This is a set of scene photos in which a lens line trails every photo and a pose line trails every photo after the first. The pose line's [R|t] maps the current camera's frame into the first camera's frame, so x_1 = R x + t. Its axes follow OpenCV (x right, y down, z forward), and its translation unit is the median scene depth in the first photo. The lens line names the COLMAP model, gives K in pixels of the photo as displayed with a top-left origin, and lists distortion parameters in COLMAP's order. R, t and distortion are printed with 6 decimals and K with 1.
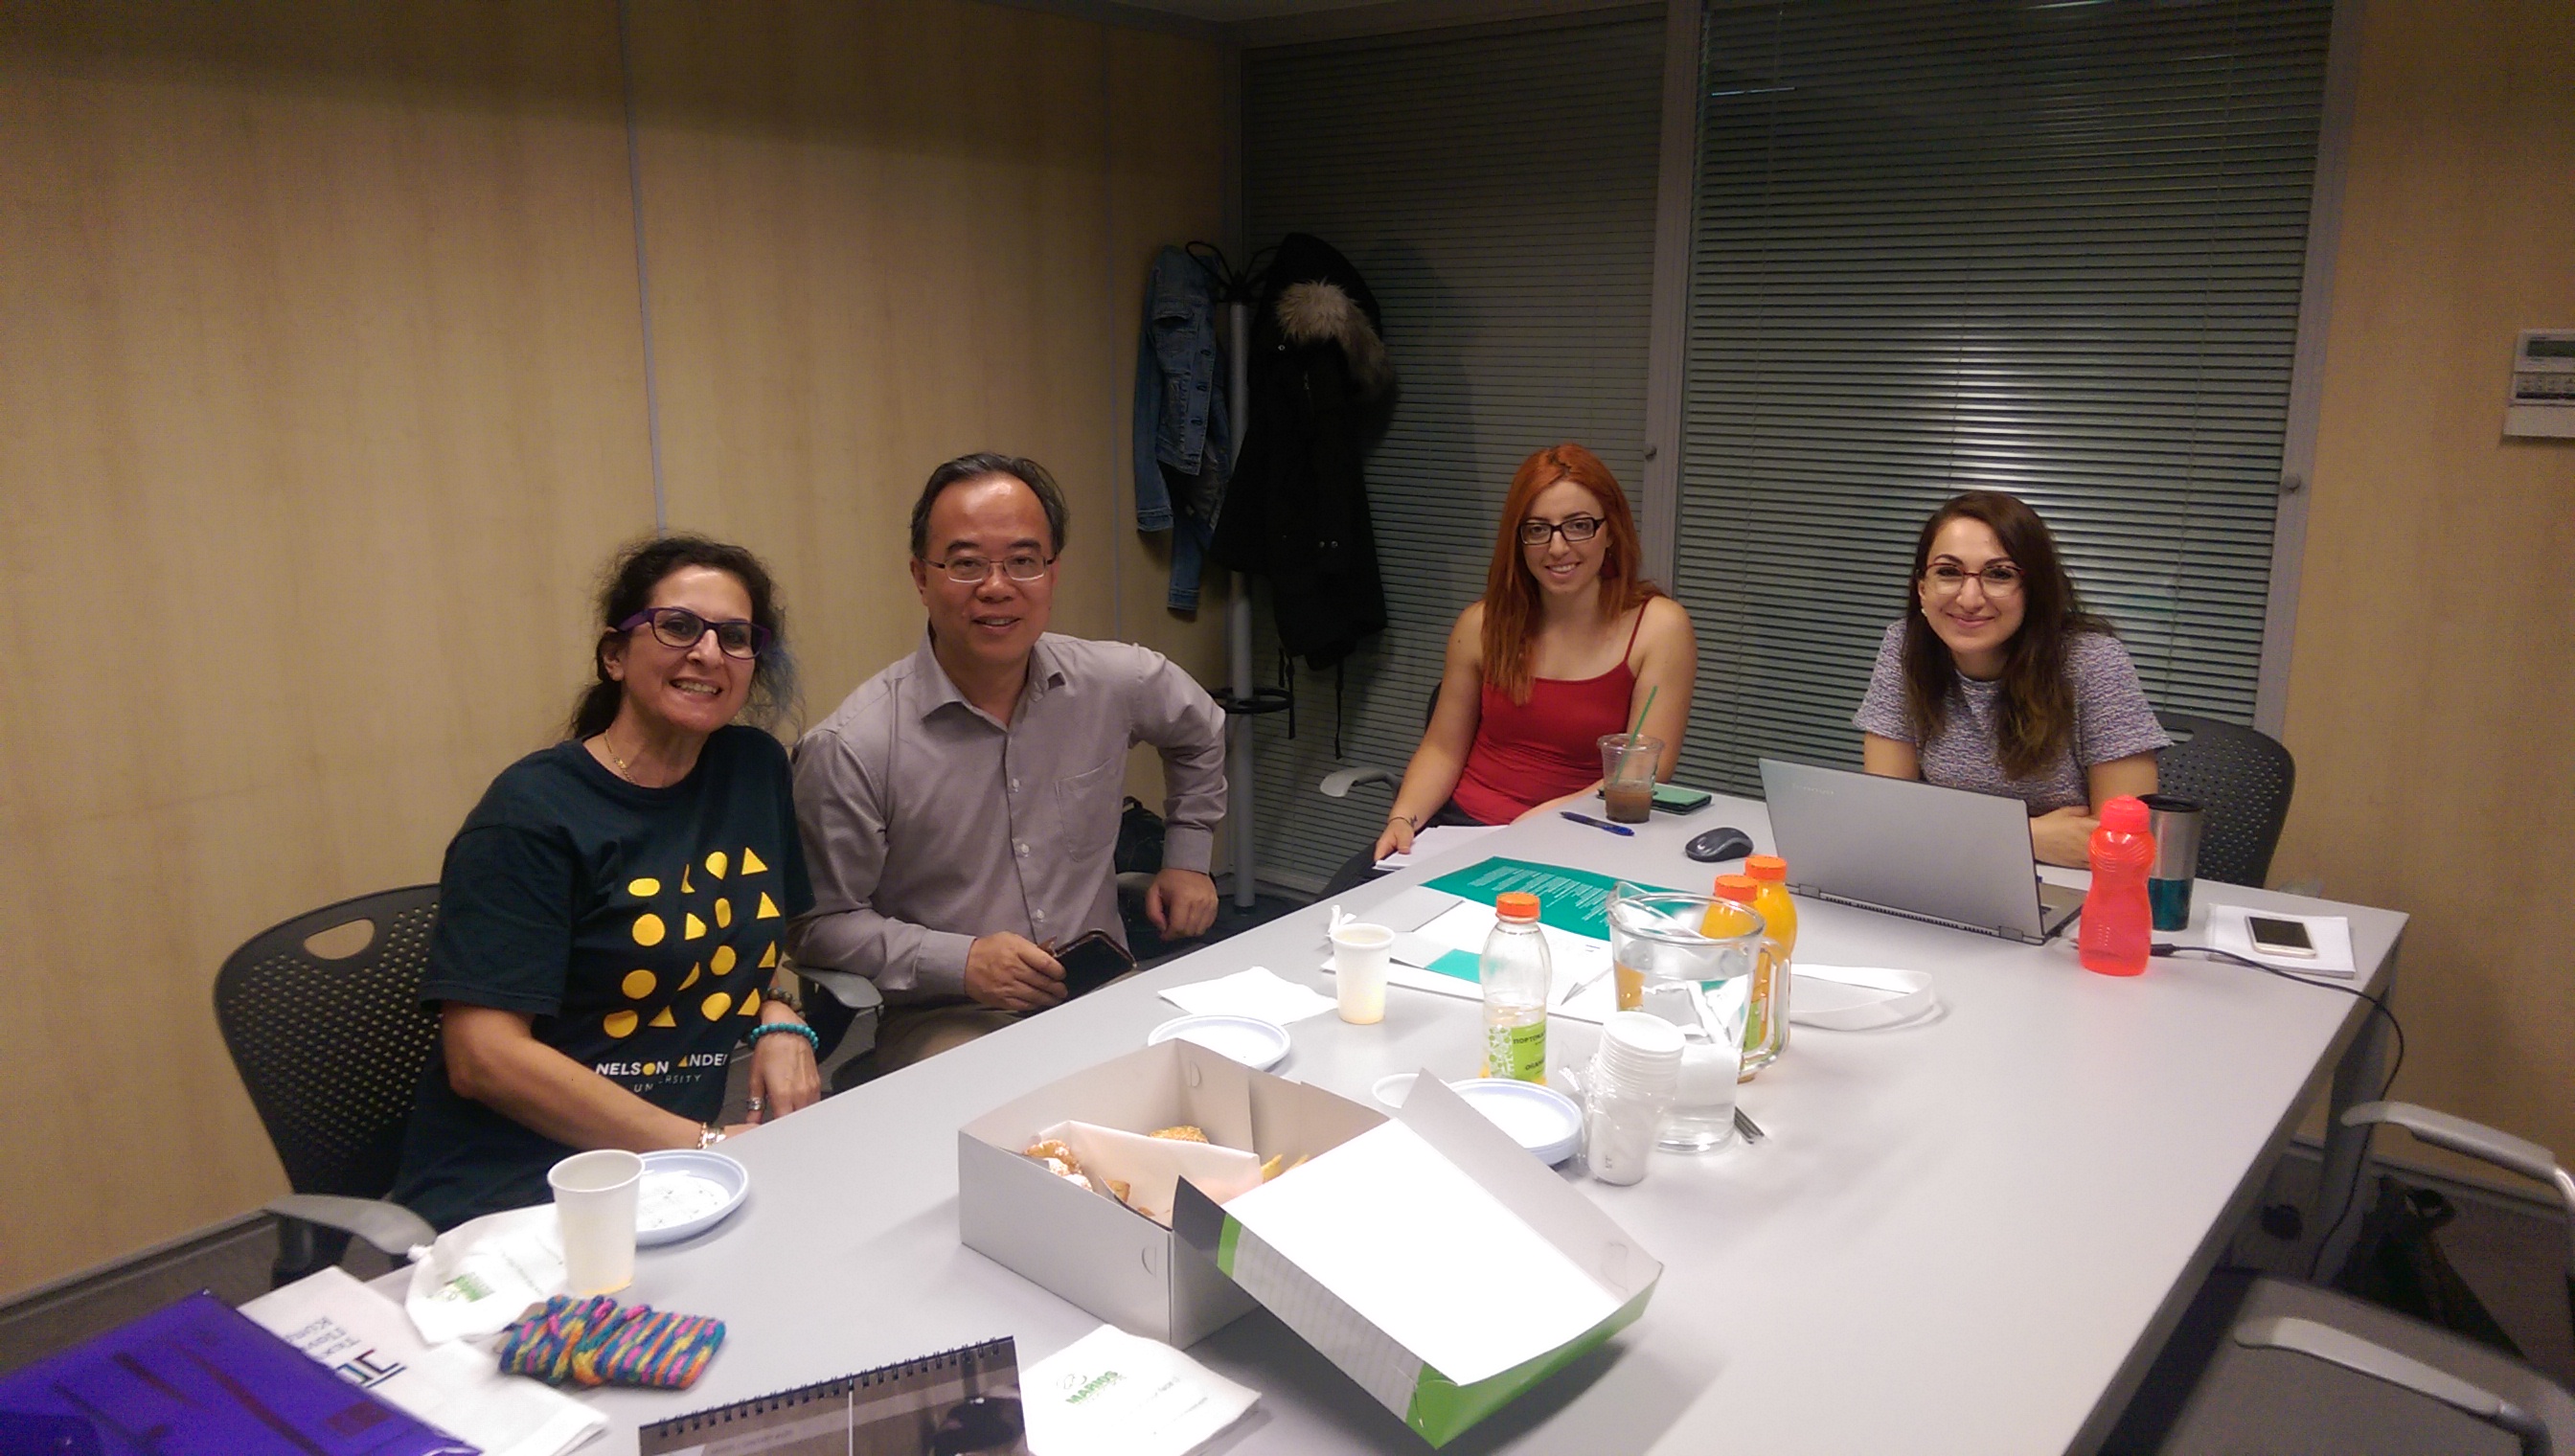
lens RADIAL K [[1782.8, 0, 1286.3], [0, 1782.8, 724.4], [0, 0, 1]] dist [0.019023, -0.015155]
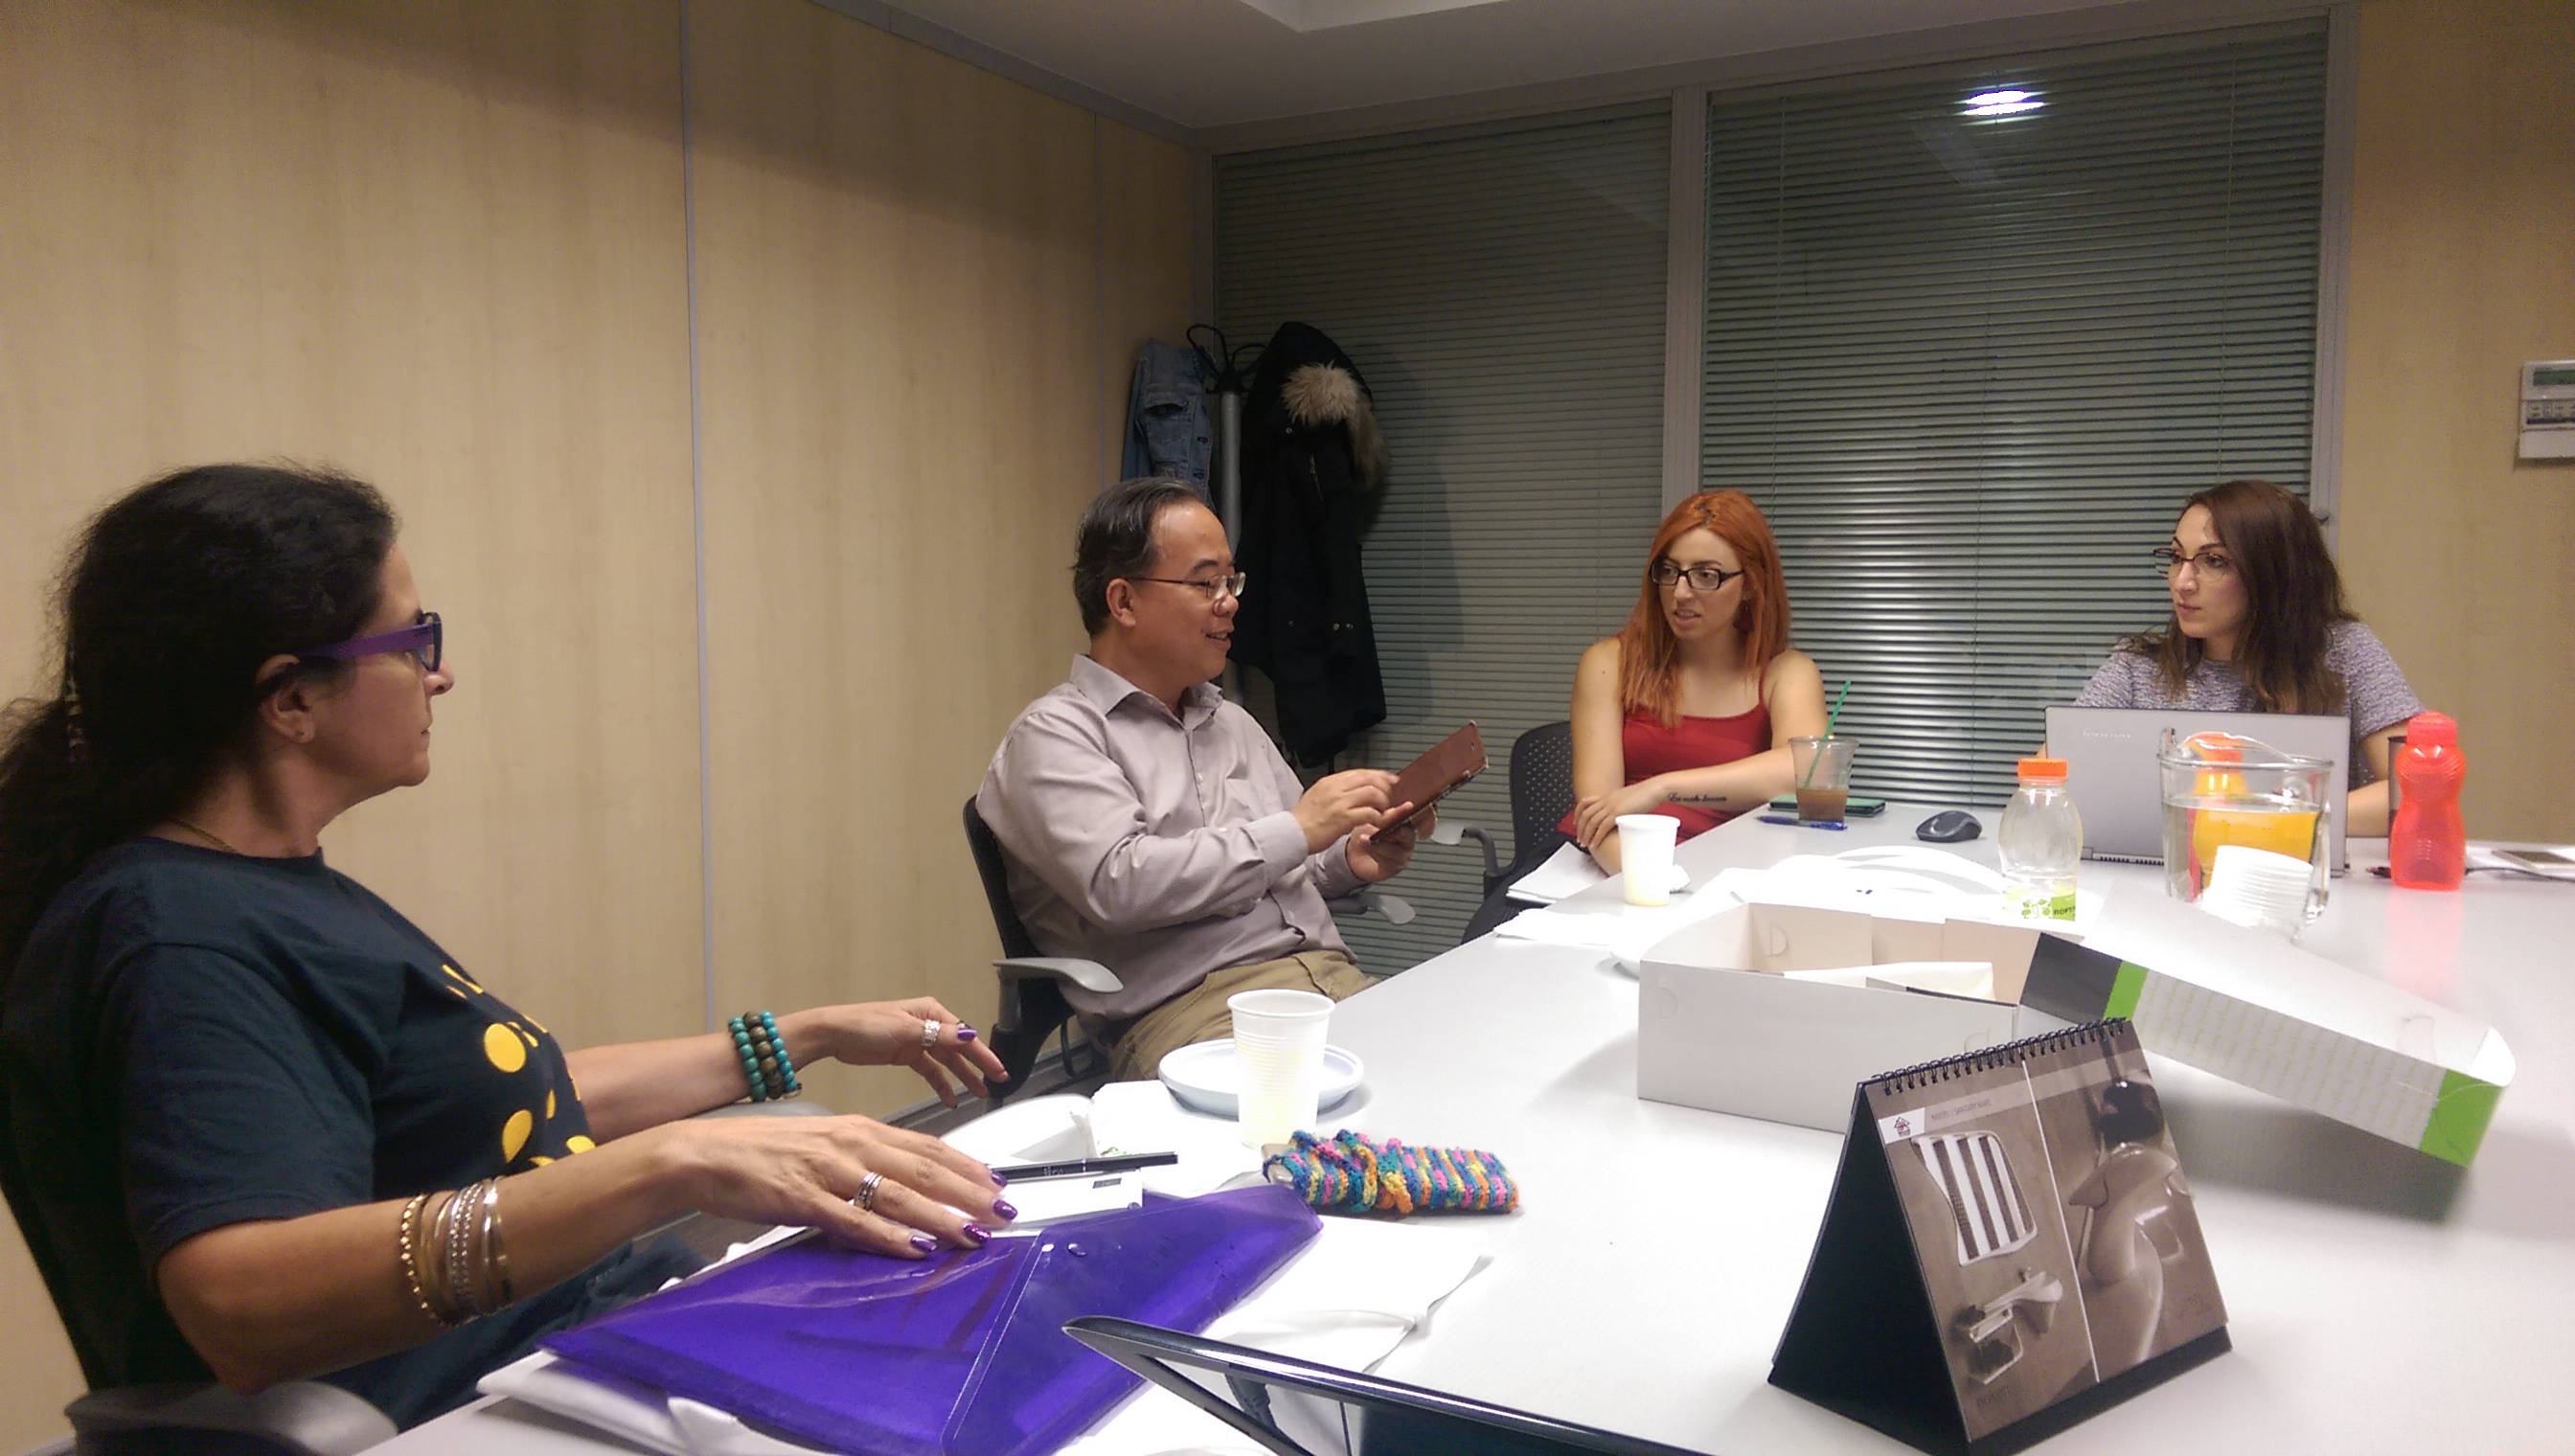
lens RADIAL K [[1782.8, 0, 1283.9], [0, 1782.8, 729.5], [0, 0, 1]] dist [0.019023, -0.015155]
pose [[0.985194, -0.019141, 0.170371, -0.217719], [0.041039, 0.991187, -0.125954, 0.094968], [-0.166459, 0.131081, 0.977297, 0.071172]]
